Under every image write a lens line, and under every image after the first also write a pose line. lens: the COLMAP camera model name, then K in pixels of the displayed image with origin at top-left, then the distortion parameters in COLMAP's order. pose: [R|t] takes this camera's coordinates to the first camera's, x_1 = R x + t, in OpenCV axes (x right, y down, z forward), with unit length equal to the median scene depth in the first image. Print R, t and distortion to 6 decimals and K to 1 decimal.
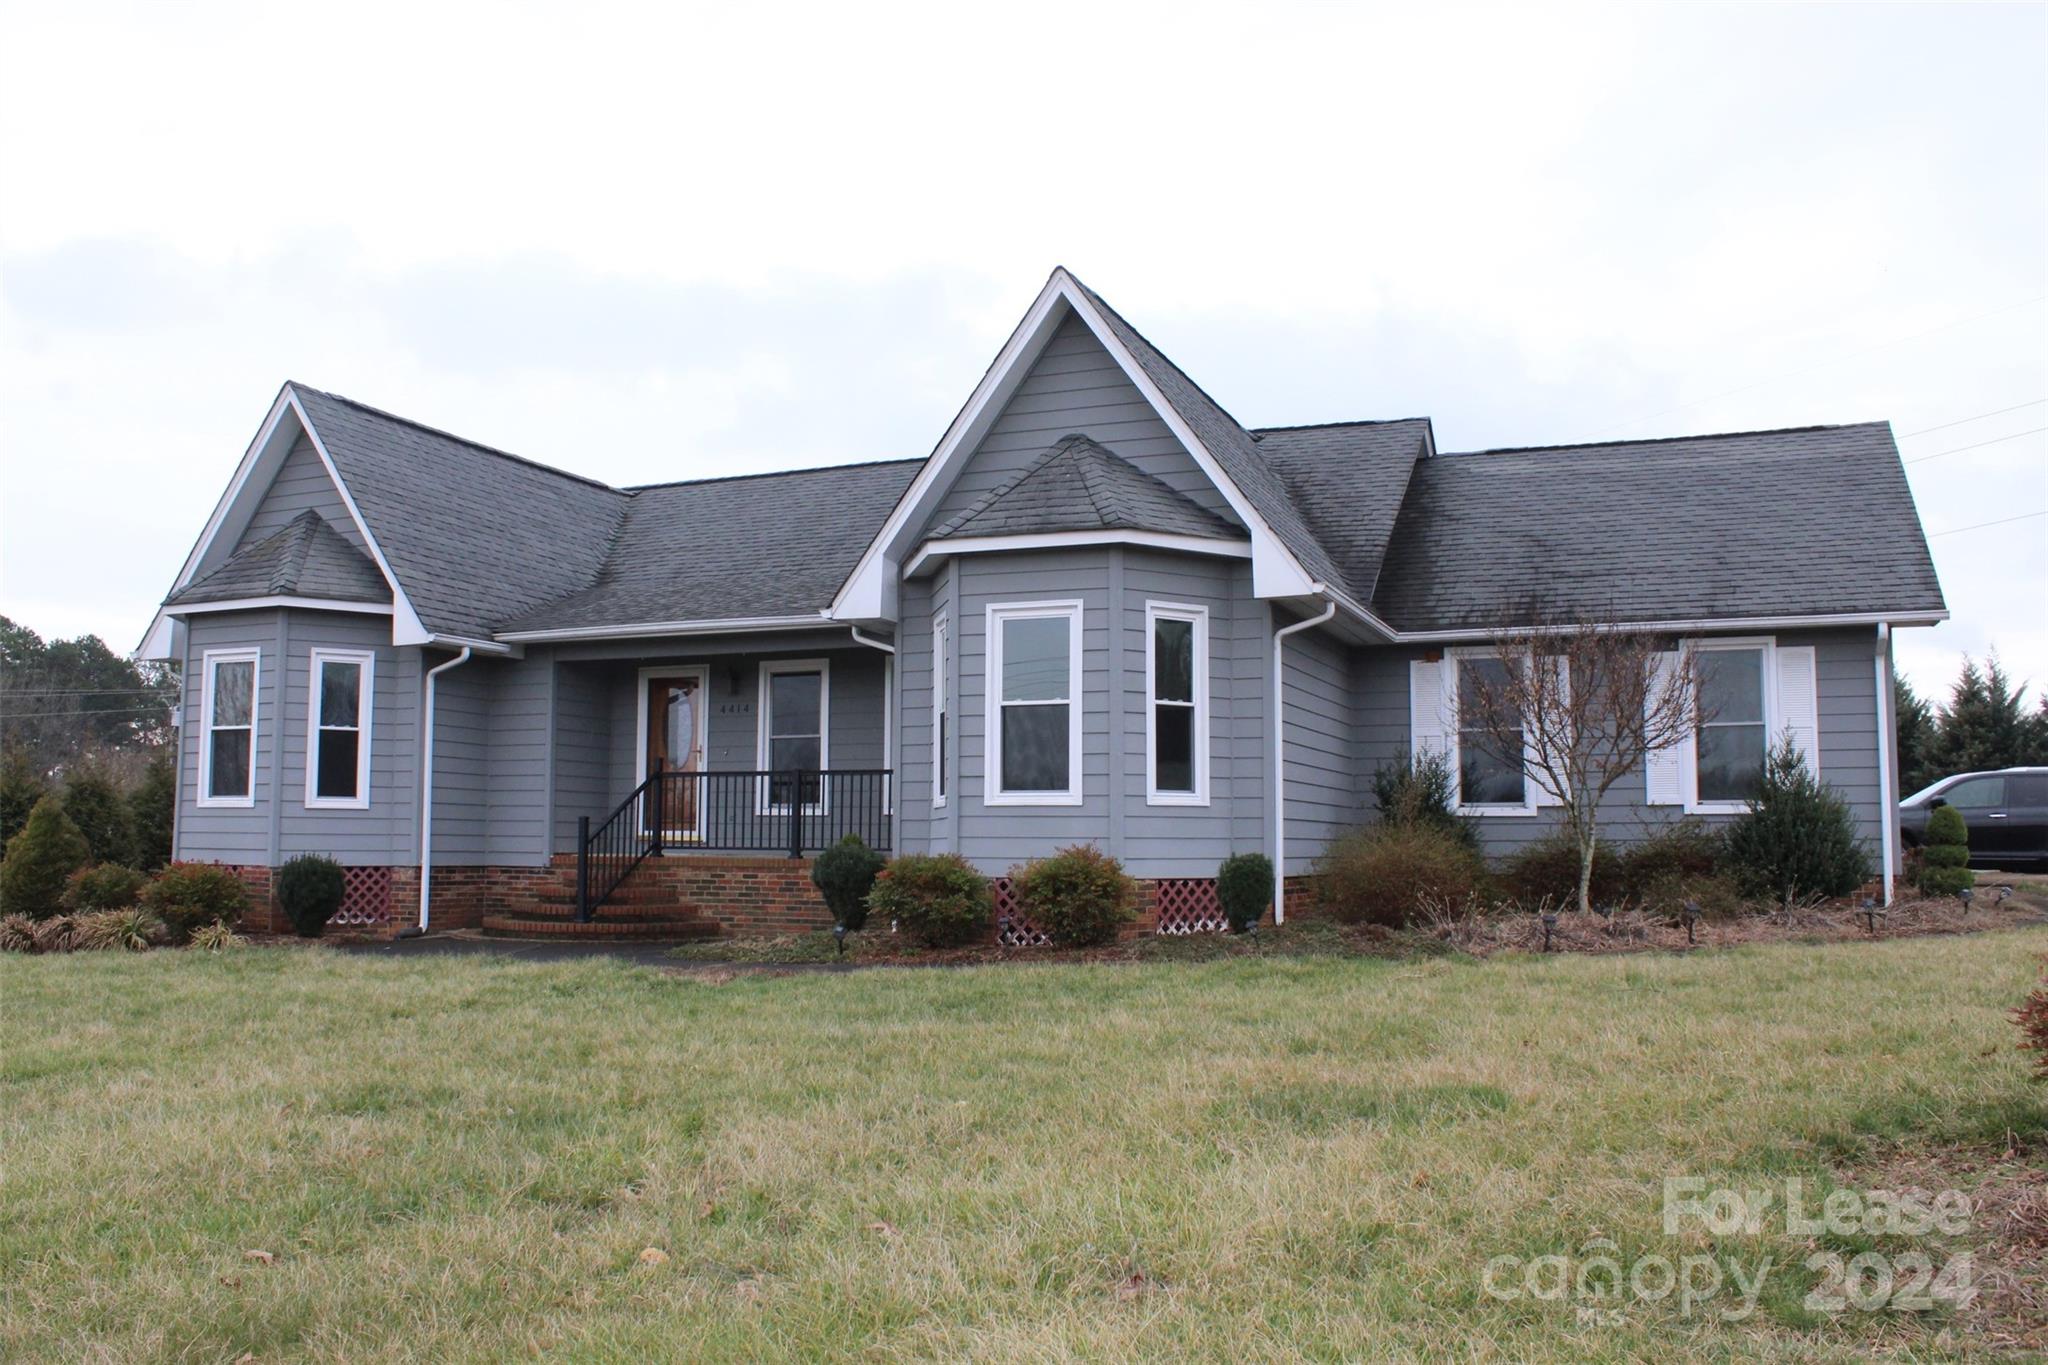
lens RADIAL K [[1683.4, 0, 1011.2], [0, 1683.4, 691.1], [0, 0, 1]] dist [-0.163975, 0.133588]
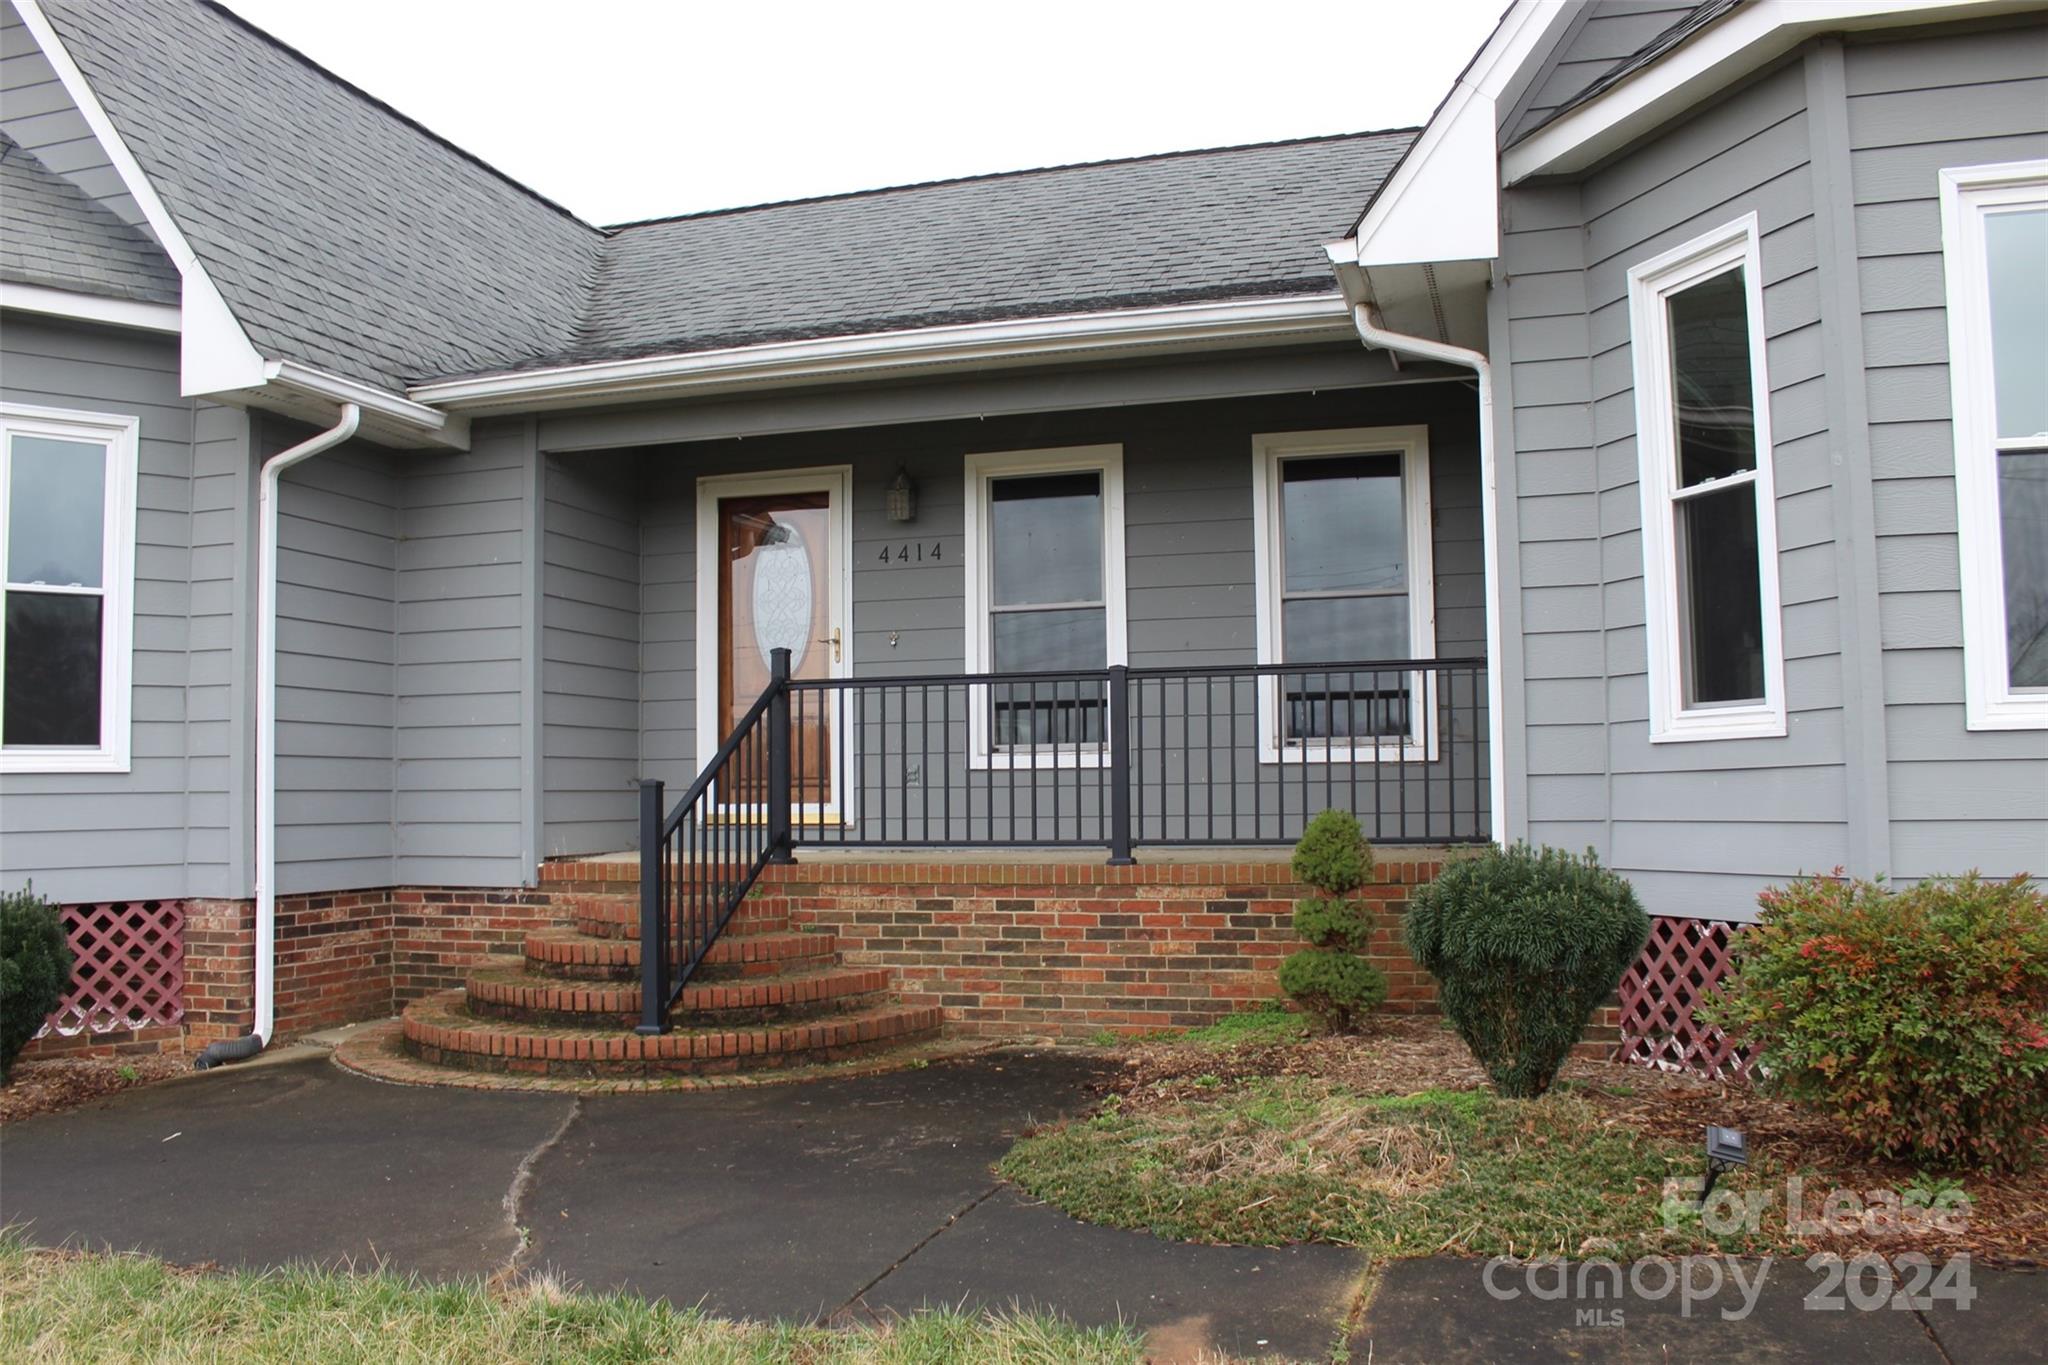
lens RADIAL K [[1683.4, 0, 1035.1], [0, 1683.4, 689.6], [0, 0, 1]] dist [-0.163975, 0.133588]
pose [[0.993750, -0.010911, 0.111096, -0.196533], [0.007371, 0.999453, 0.032228, 0.037389], [-0.111387, -0.031208, 0.993287, 0.540702]]
